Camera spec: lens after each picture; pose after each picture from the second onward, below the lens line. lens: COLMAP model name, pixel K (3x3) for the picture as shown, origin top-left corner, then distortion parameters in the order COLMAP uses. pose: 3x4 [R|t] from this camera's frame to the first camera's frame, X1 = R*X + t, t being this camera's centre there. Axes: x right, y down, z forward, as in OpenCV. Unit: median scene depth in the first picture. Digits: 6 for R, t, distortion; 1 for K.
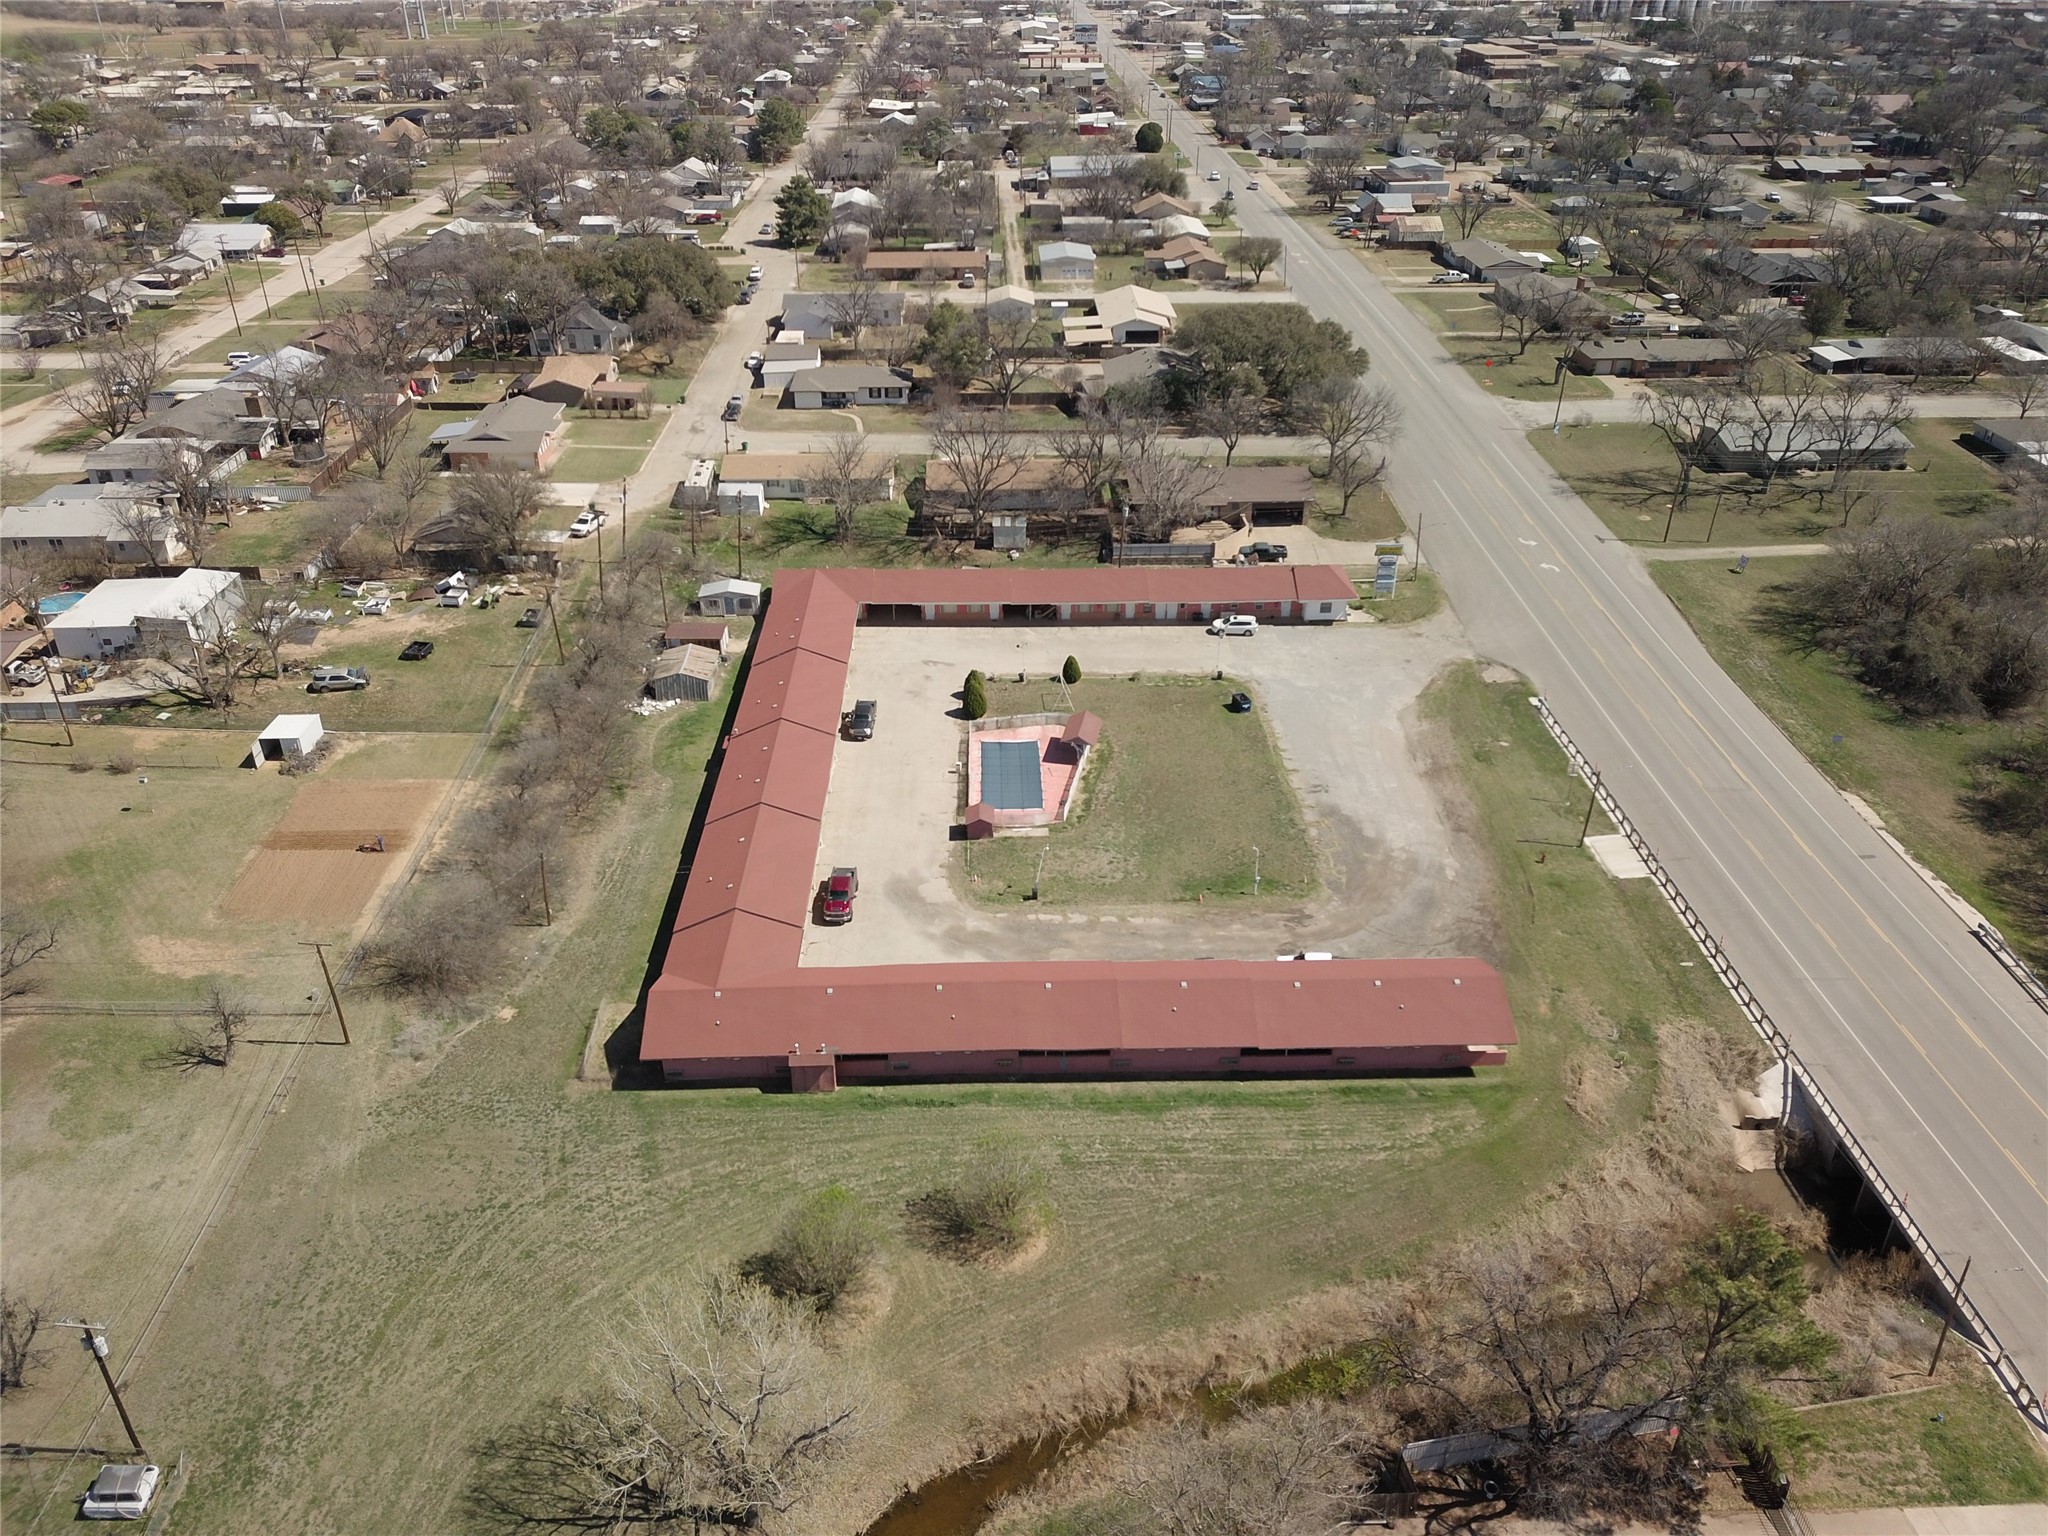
lens RADIAL K [[1557.4, 0, 1024.0], [0, 1557.4, 768.0], [0, 0, 1]] dist [0.022251, -0.014816]
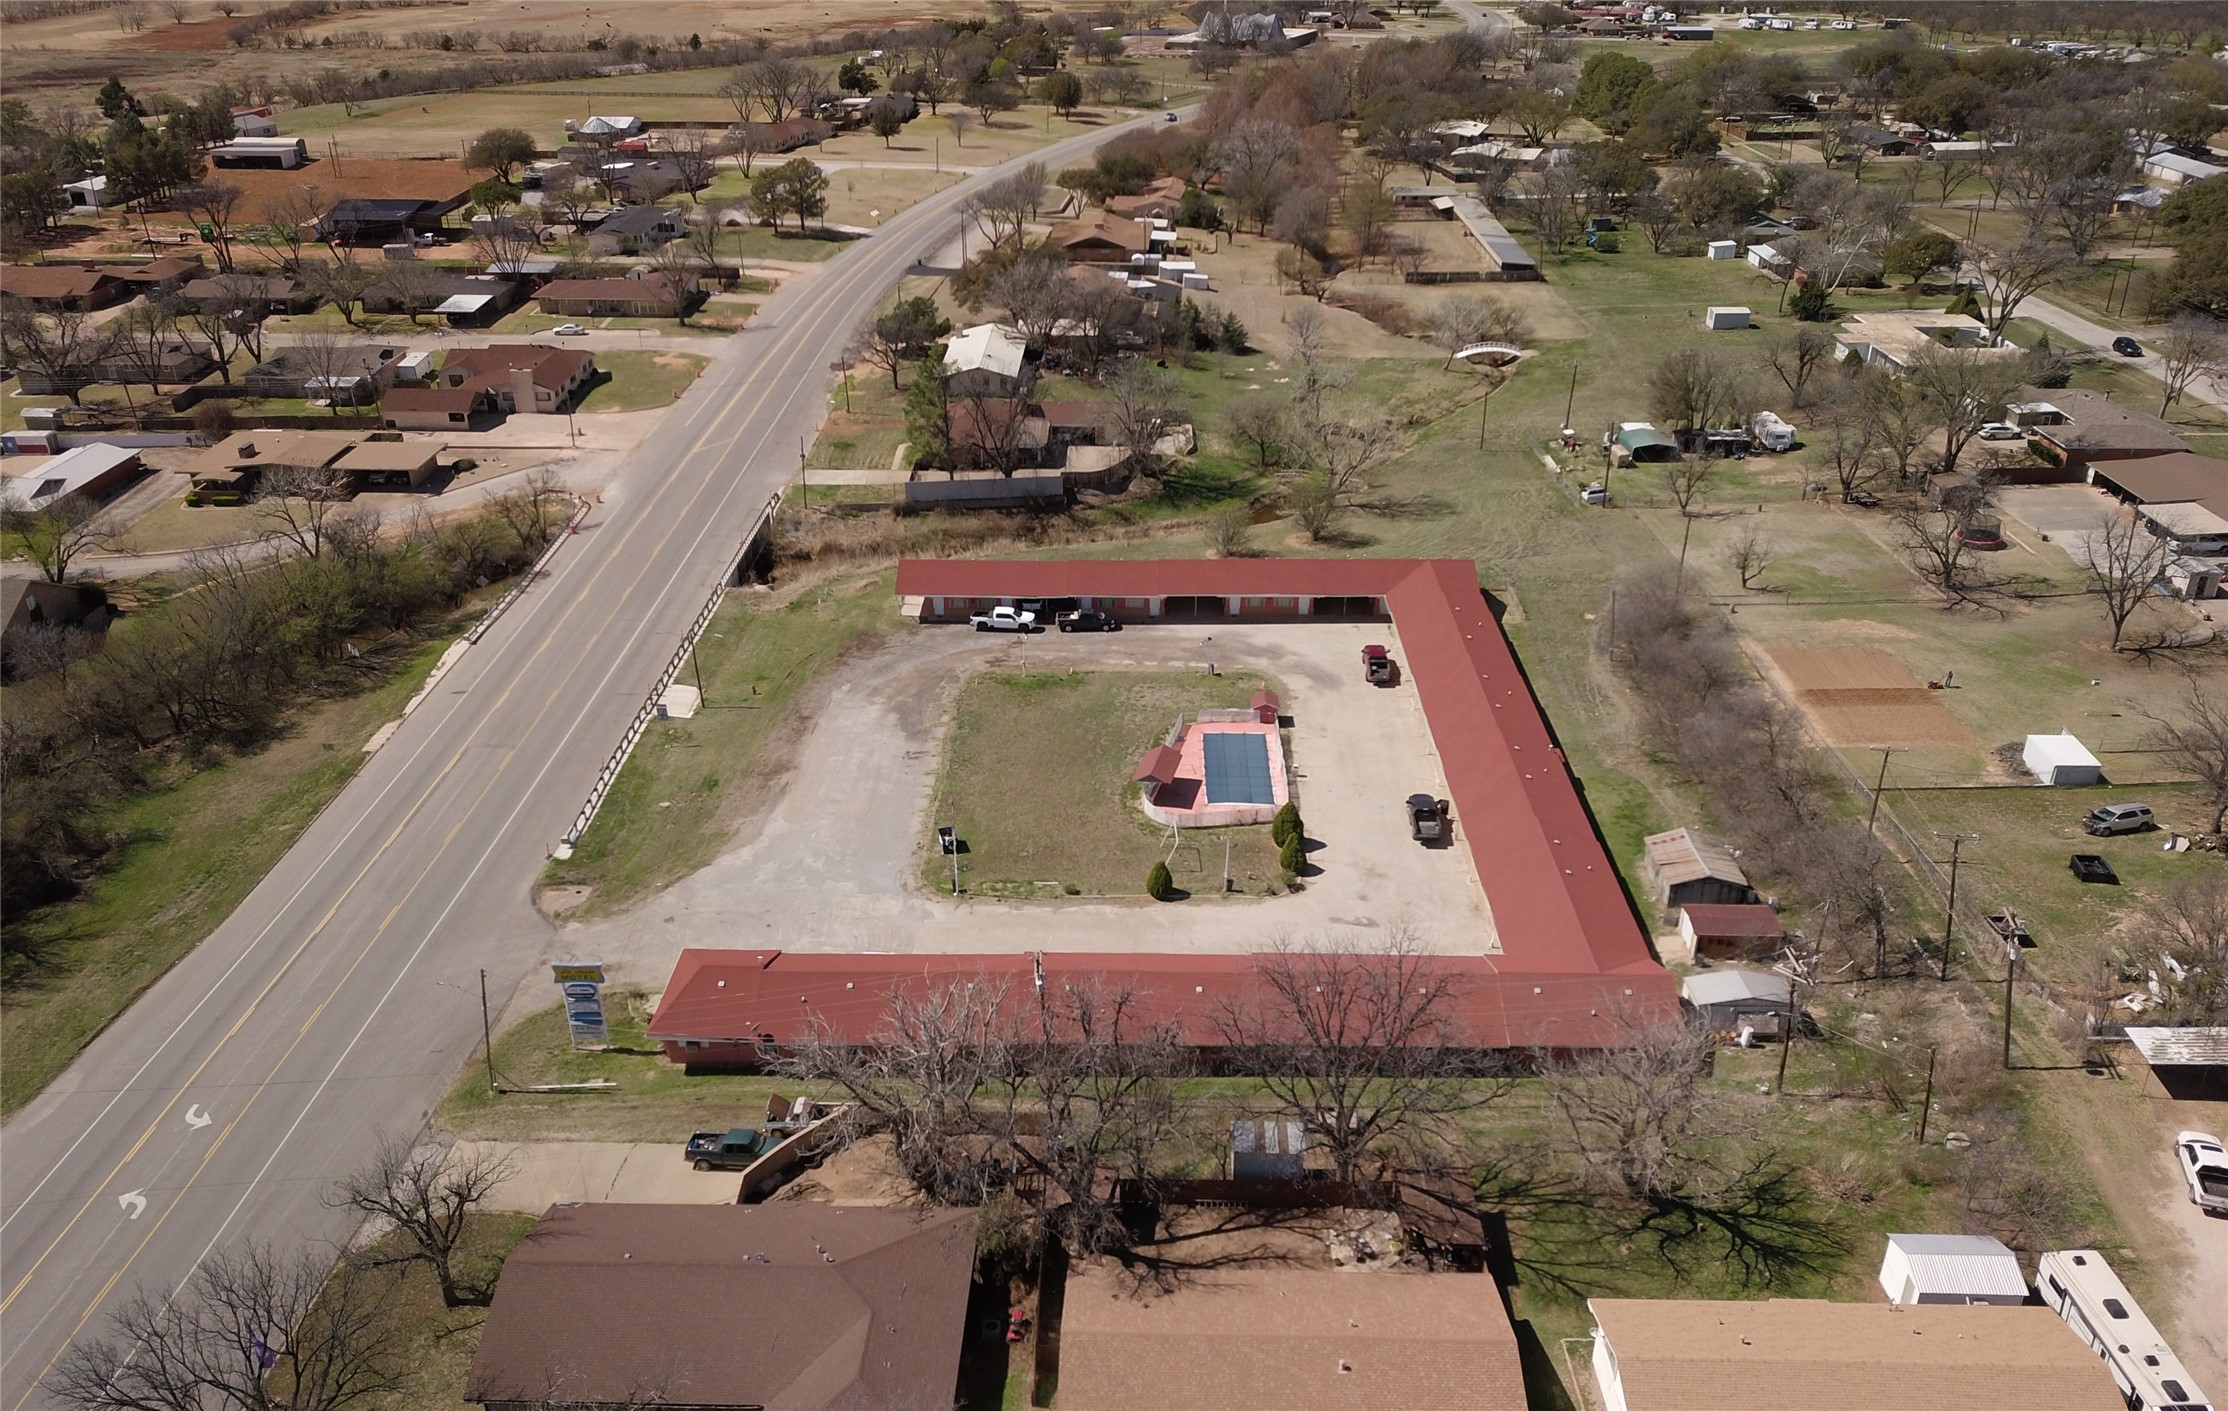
lens RADIAL K [[1753.7, 0, 1114.0], [0, 1753.7, 705.5], [0, 0, 1]] dist [0.082729, -0.176973]
pose [[-0.999048, -0.012879, 0.041687, 0.018515], [0.026456, 0.580960, 0.813502, -0.723144], [-0.034696, 0.813830, -0.580066, 1.316715]]
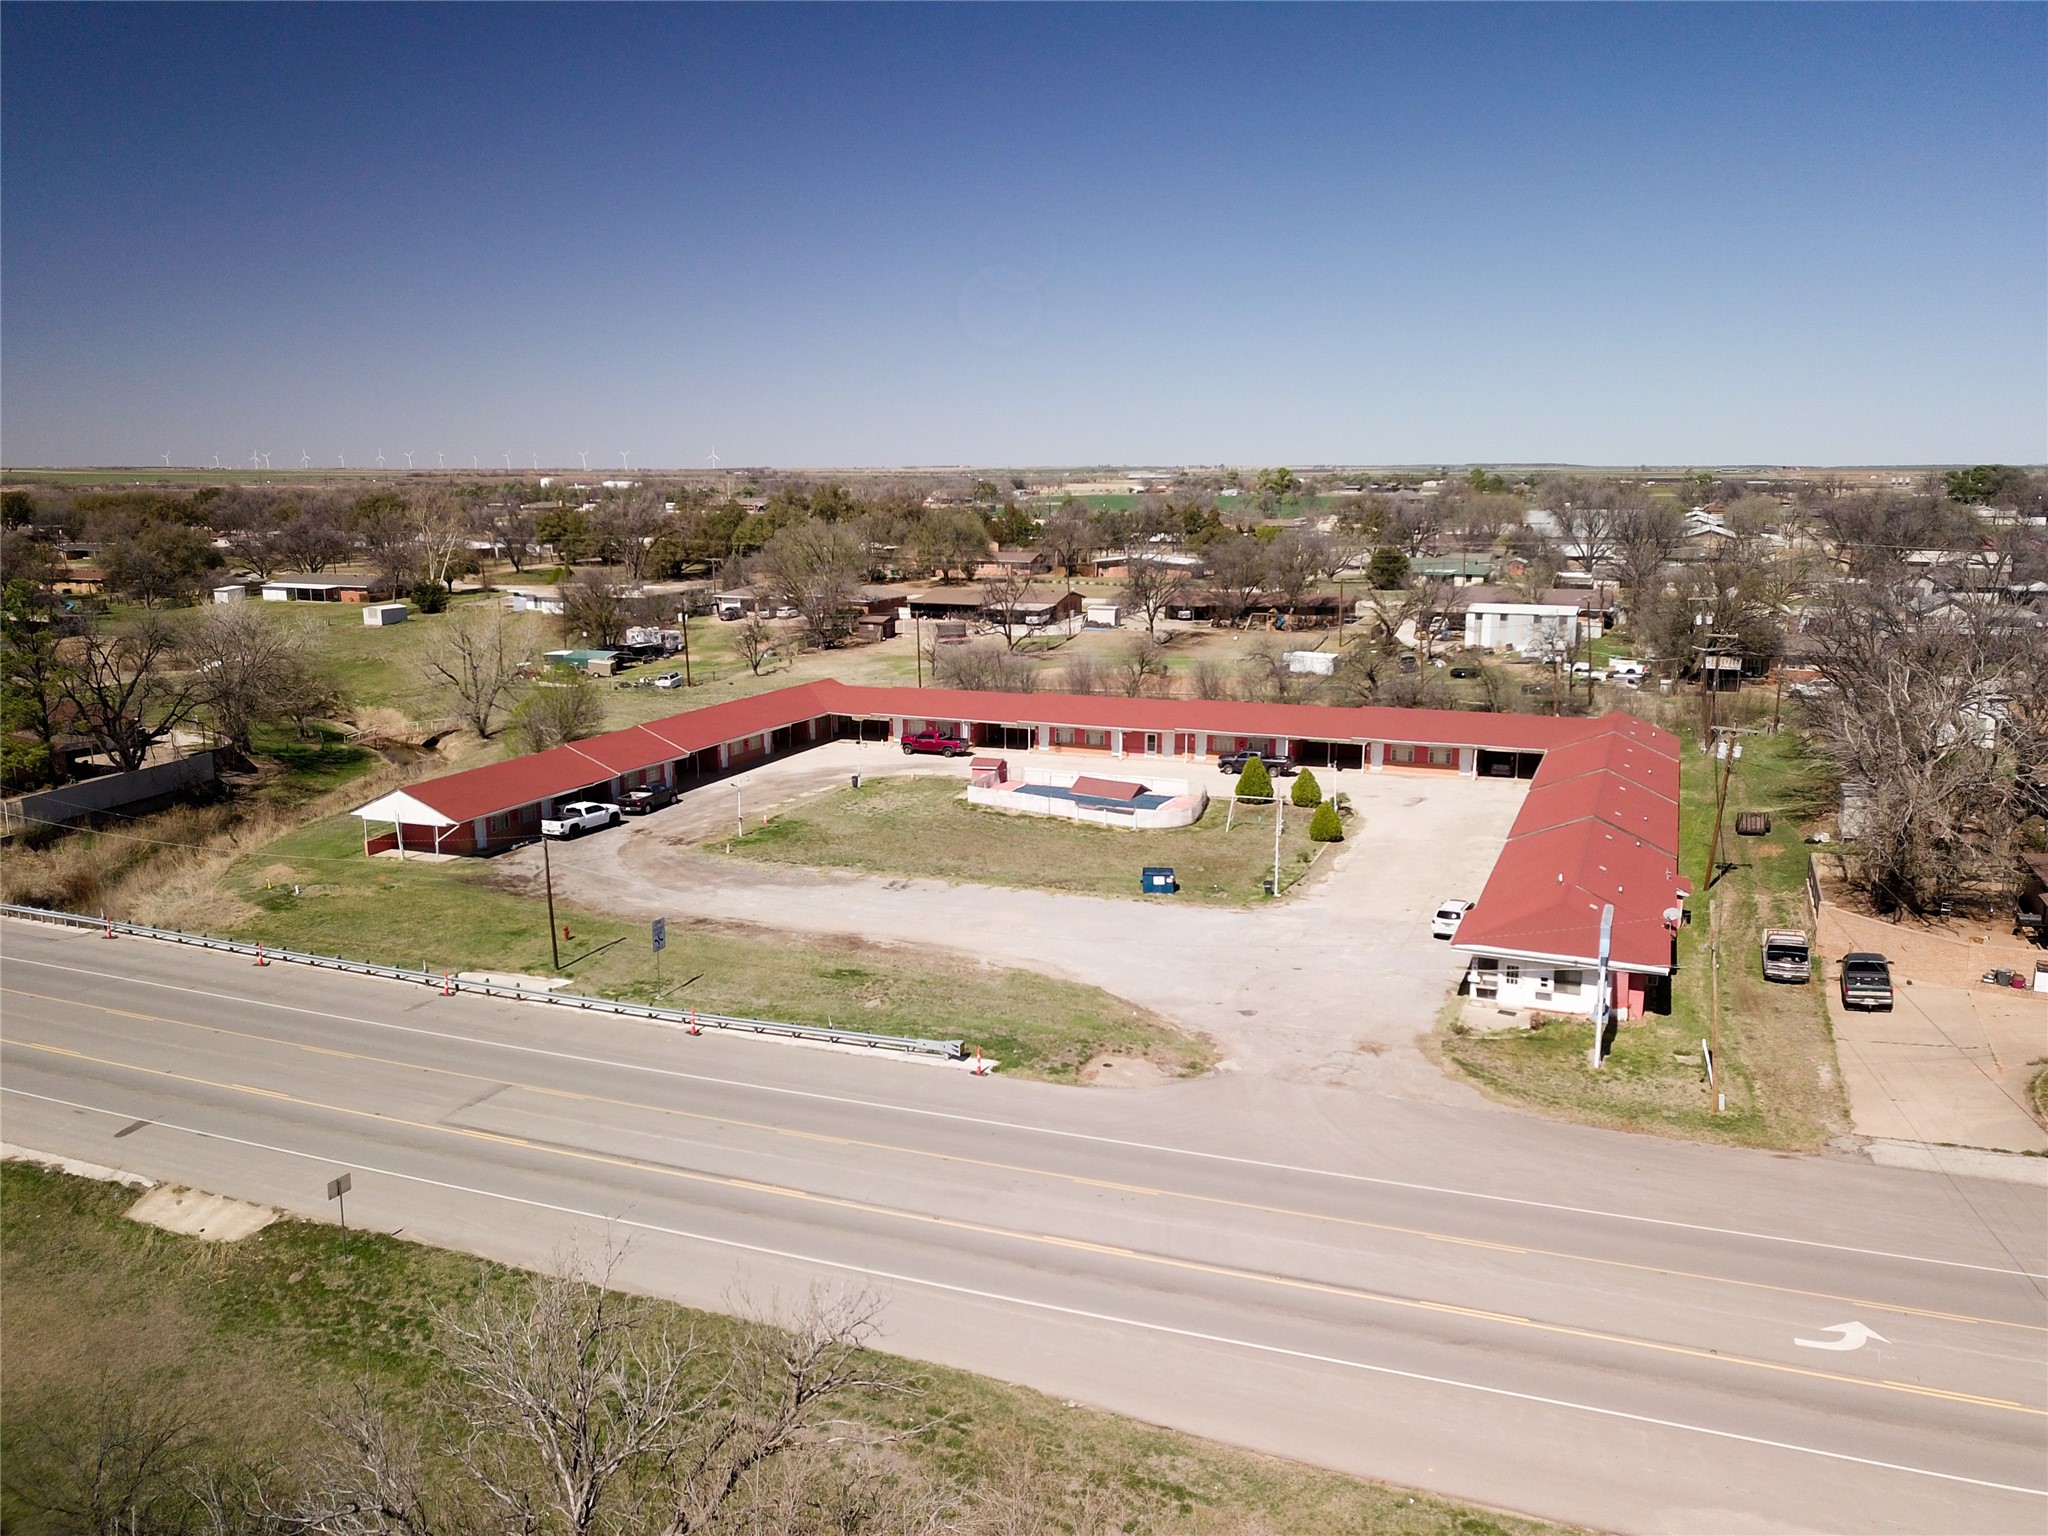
lens RADIAL K [[1557.4, 0, 1024.0], [0, 1557.4, 768.0], [0, 0, 1]] dist [0.022251, -0.014816]
pose [[-0.405410, 0.179828, -0.896272, 0.646919], [-0.438799, 0.821836, 0.363375, -0.256102], [0.801934, 0.540600, -0.254272, 0.986870]]
